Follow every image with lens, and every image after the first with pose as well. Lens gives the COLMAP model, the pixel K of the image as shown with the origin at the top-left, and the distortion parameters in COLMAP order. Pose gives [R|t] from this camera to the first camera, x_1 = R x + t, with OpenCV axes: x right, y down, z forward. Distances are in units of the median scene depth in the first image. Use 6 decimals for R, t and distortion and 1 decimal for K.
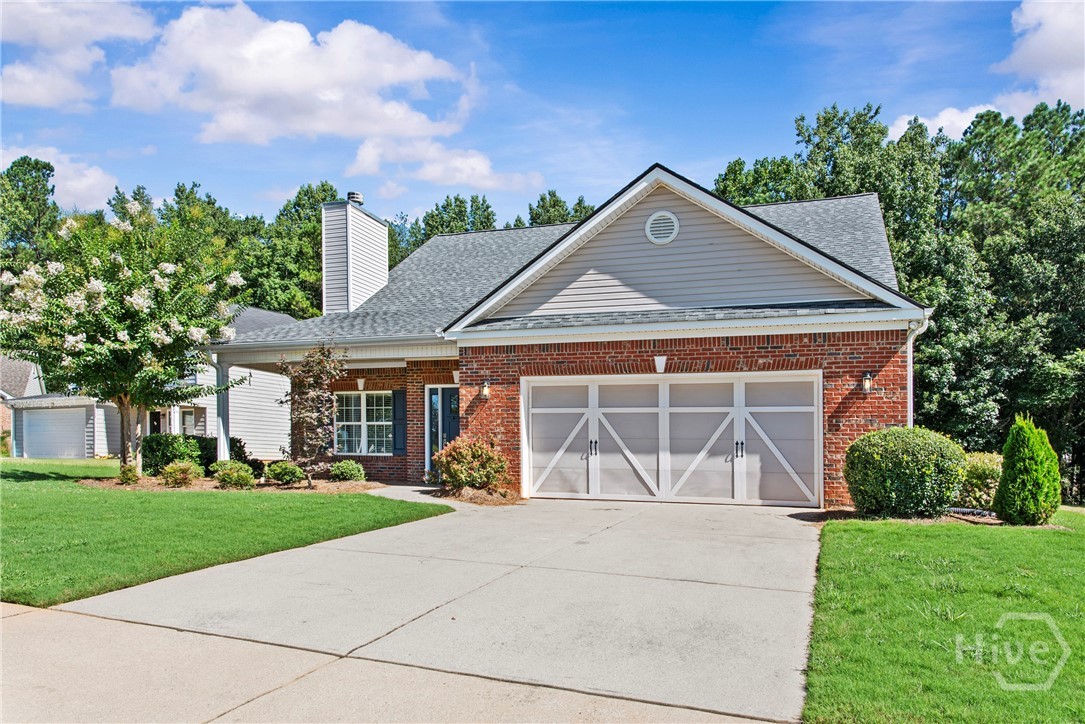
lens RADIAL K [[729.7, 0, 541.9], [0, 729.7, 371.8], [0, 0, 1]] dist [0.000978, -0.004023]
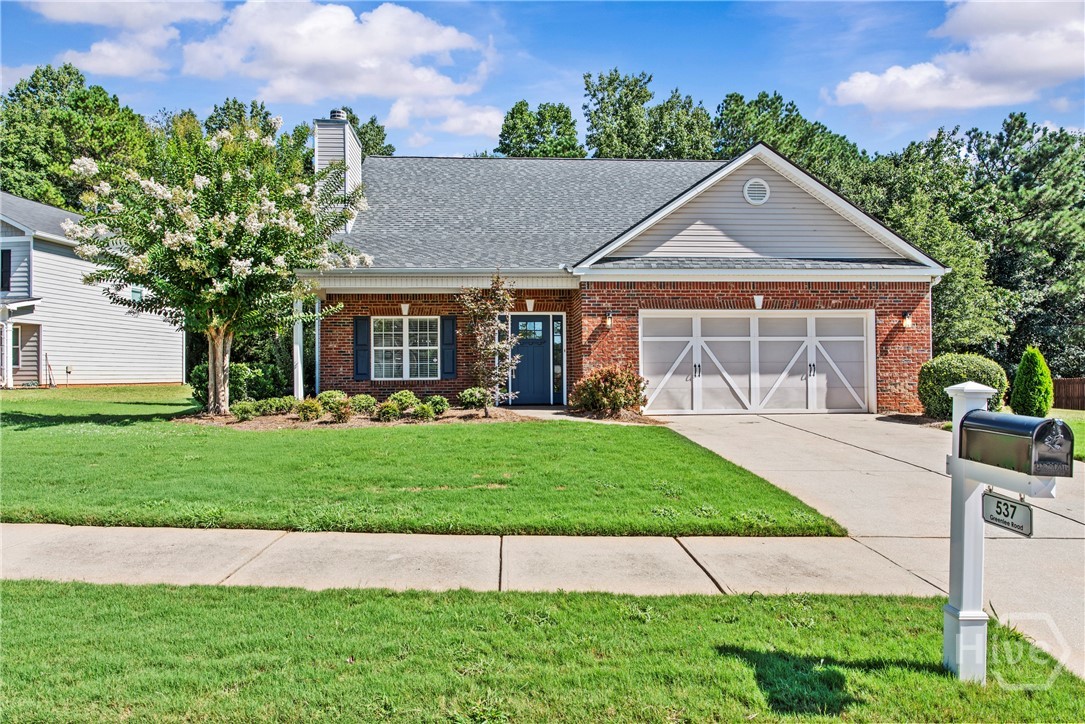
lens RADIAL K [[692.1, 0, 542.0], [0, 692.1, 264.6], [0, 0, 1]] dist [0.003832, -0.001206]
pose [[0.921238, 0.036638, 0.387269, -0.601013], [-0.025805, 0.999118, -0.033139, -0.024136], [-0.388142, 0.020535, 0.921371, 0.057603]]
